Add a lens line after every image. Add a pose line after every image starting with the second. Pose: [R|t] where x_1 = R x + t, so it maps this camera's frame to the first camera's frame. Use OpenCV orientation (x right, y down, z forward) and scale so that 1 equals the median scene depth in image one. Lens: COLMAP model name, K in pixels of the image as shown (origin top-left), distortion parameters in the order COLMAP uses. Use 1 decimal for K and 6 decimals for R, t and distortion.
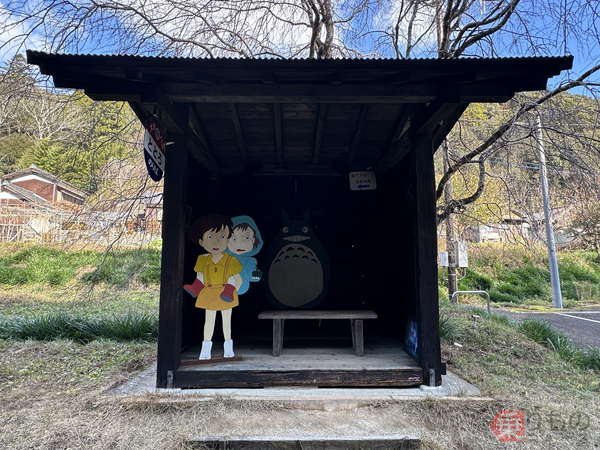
lens RADIAL K [[337.3, 0, 286.3], [0, 337.3, 228.1], [0, 0, 1]] dist [0.020563, 0.000285]
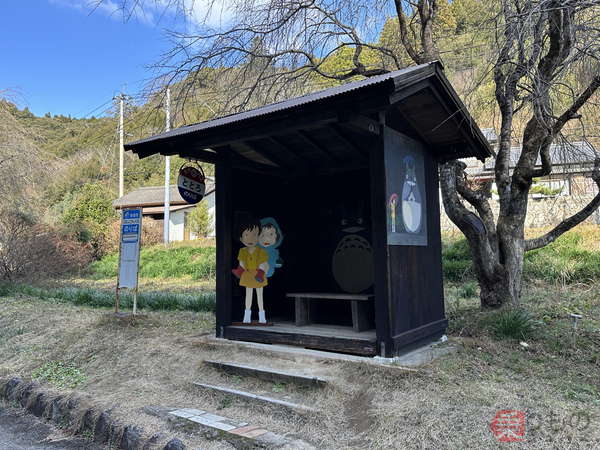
lens RADIAL K [[466.8, 0, 300.0], [0, 466.8, 225.0], [0, 0, 1]] dist [0.232300, -0.000237]
pose [[0.806163, -0.052389, -0.589370, 1.069427], [0.075688, 0.997020, 0.014904, -0.026468], [0.586833, -0.056624, 0.807726, -0.412057]]
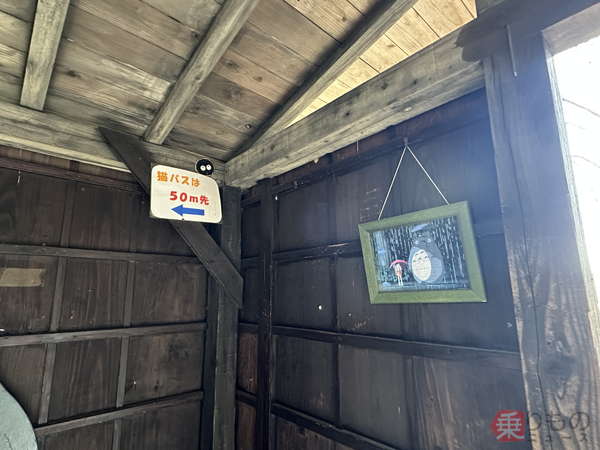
lens RADIAL K [[337.3, 0, 286.3], [0, 337.3, 228.1], [0, 0, 1]] dist [0.020563, 0.000285]
pose [[0.752101, 0.122131, 0.647632, 0.101072], [-0.056093, 0.990976, -0.121738, -0.091123], [-0.656656, 0.055232, 0.752165, 0.893364]]
